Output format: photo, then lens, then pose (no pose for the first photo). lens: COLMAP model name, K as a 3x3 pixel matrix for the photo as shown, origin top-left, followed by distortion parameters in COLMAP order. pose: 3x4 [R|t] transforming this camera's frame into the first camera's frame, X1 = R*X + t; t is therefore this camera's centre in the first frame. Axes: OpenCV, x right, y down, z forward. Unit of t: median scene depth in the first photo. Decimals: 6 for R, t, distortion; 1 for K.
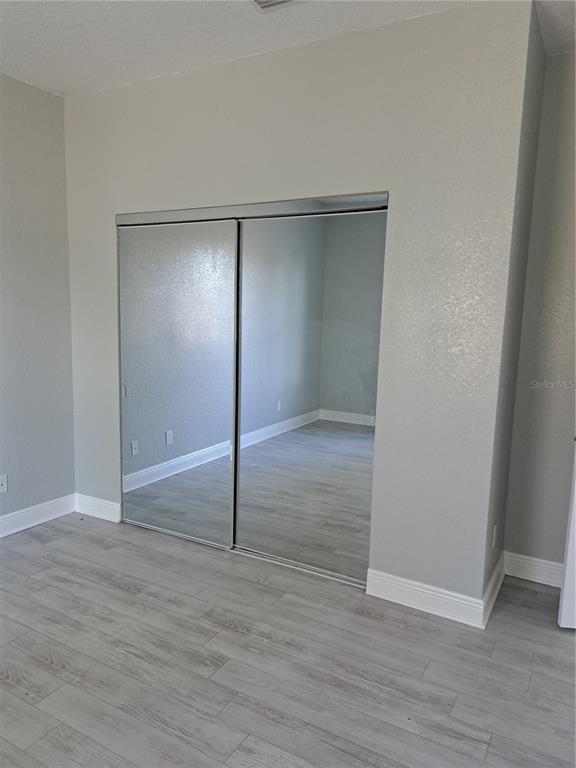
lens RADIAL K [[550.4, 0, 289.2], [0, 550.4, 385.1], [0, 0, 1]] dist [0.067432, -0.086076]
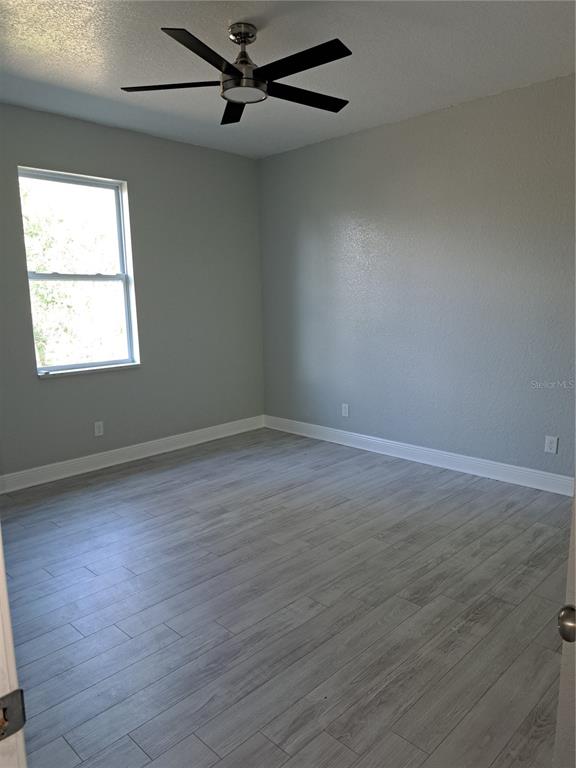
lens RADIAL K [[550.4, 0, 291.2], [0, 550.4, 388.0], [0, 0, 1]] dist [0.067432, -0.086076]
pose [[-0.231242, 0.144177, -0.962154, 0.989998], [-0.122070, 0.976843, 0.175716, -0.096532], [0.965208, 0.158083, -0.208288, 0.948792]]
